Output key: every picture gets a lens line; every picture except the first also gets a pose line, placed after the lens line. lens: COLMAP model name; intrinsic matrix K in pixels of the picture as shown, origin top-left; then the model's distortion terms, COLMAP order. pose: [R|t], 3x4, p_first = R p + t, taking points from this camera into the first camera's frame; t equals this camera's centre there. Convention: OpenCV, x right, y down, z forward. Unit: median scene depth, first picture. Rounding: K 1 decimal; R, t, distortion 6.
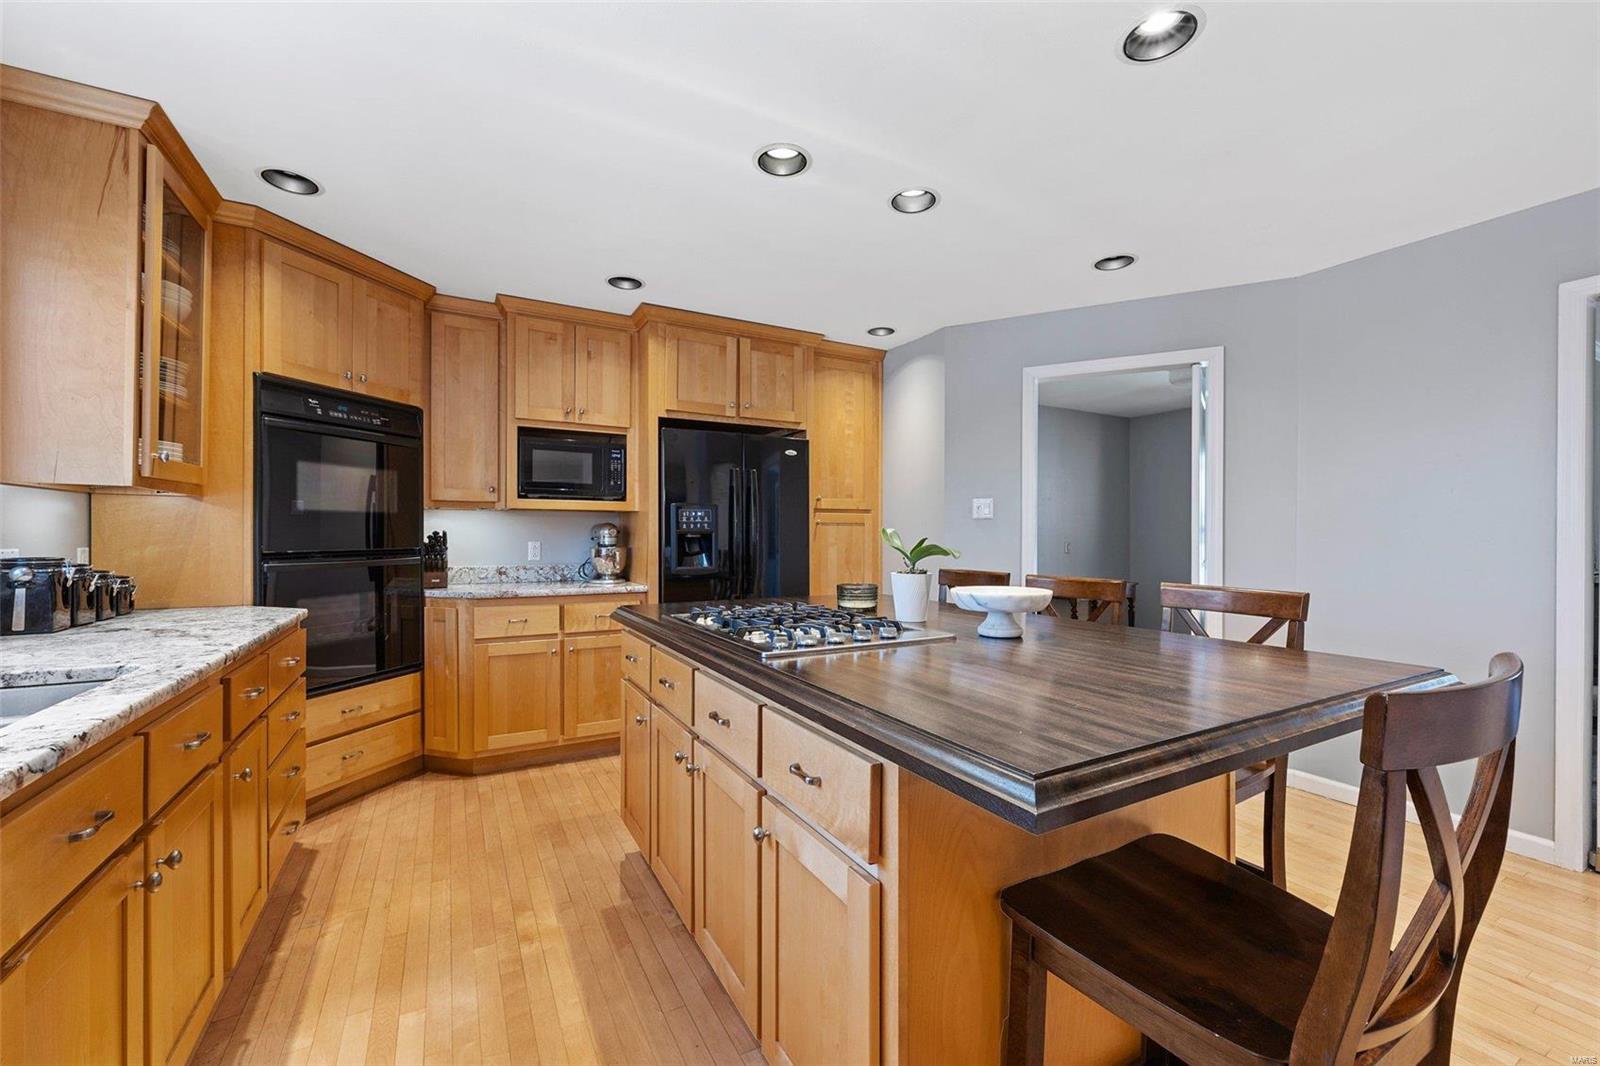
lens RADIAL K [[633.5, 0, 800.0], [0, 633.5, 536.2], [0, 0, 1]] dist [-0.003439, 0.000192]
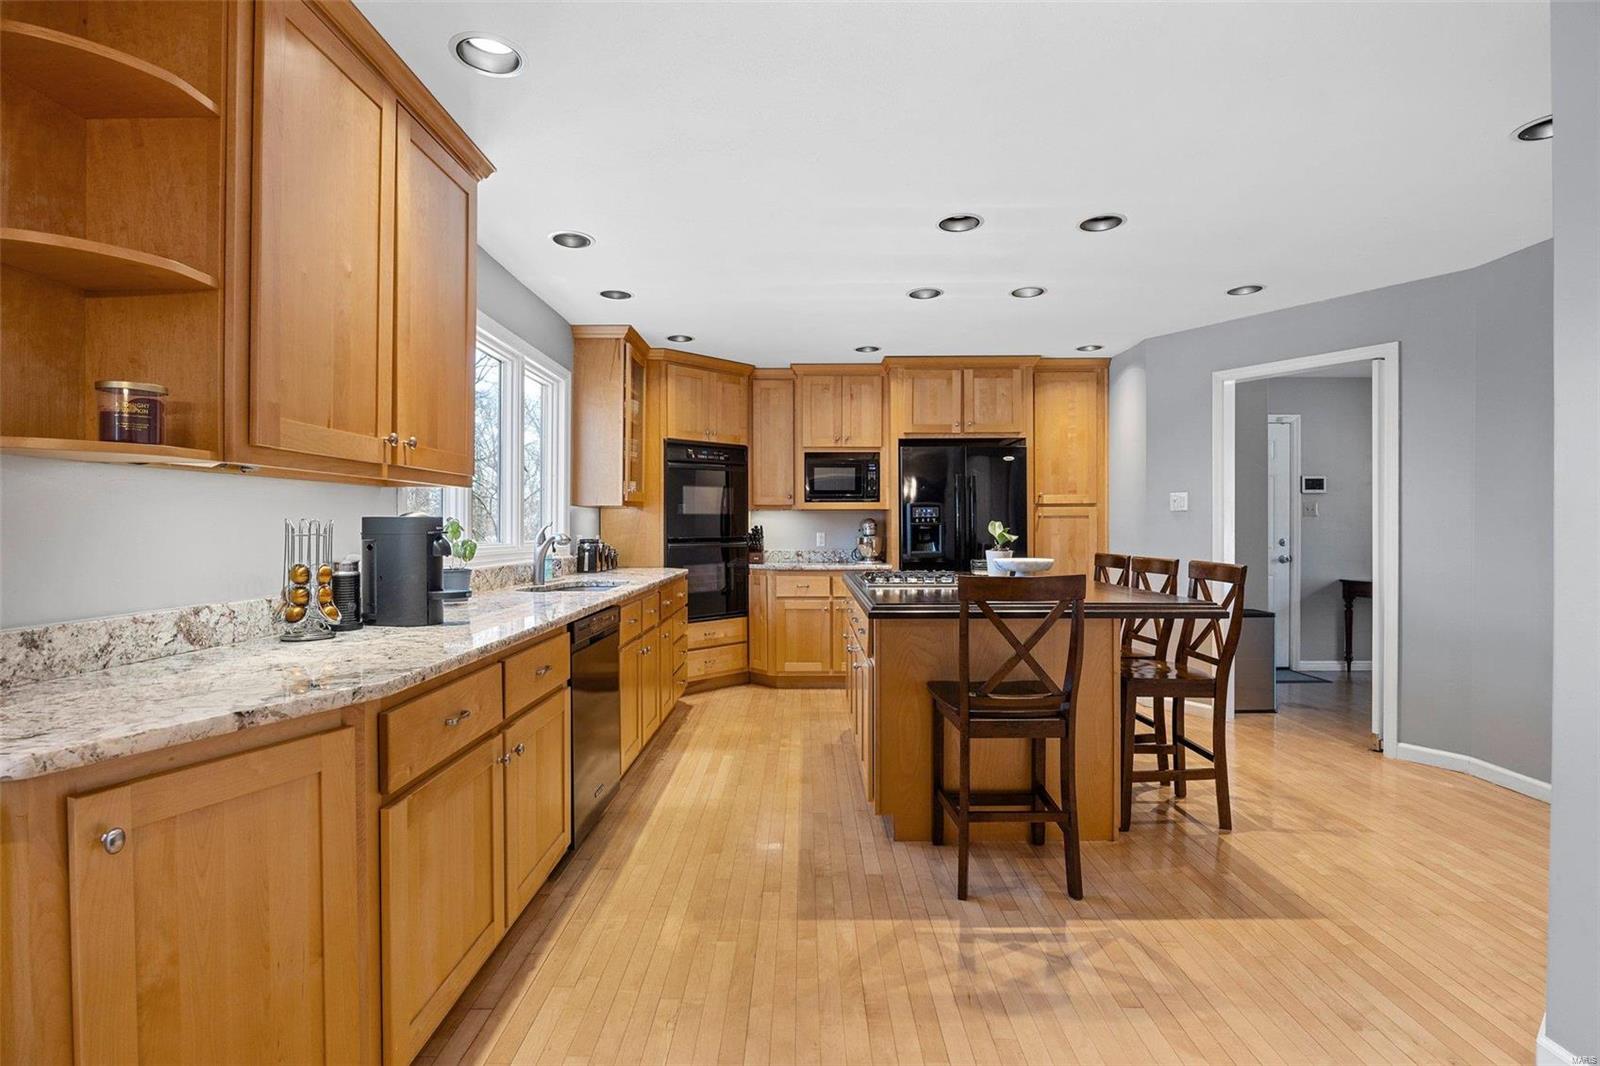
lens RADIAL K [[791.2, 0, 801.8], [0, 791.2, 525.8], [0, 0, 1]] dist [0.002249, 0.000217]
pose [[0.868928, -0.006017, -0.494902, 0.453067], [0.003928, 0.999978, -0.005261, 0.002987], [0.494923, 0.002627, 0.868933, -0.585490]]
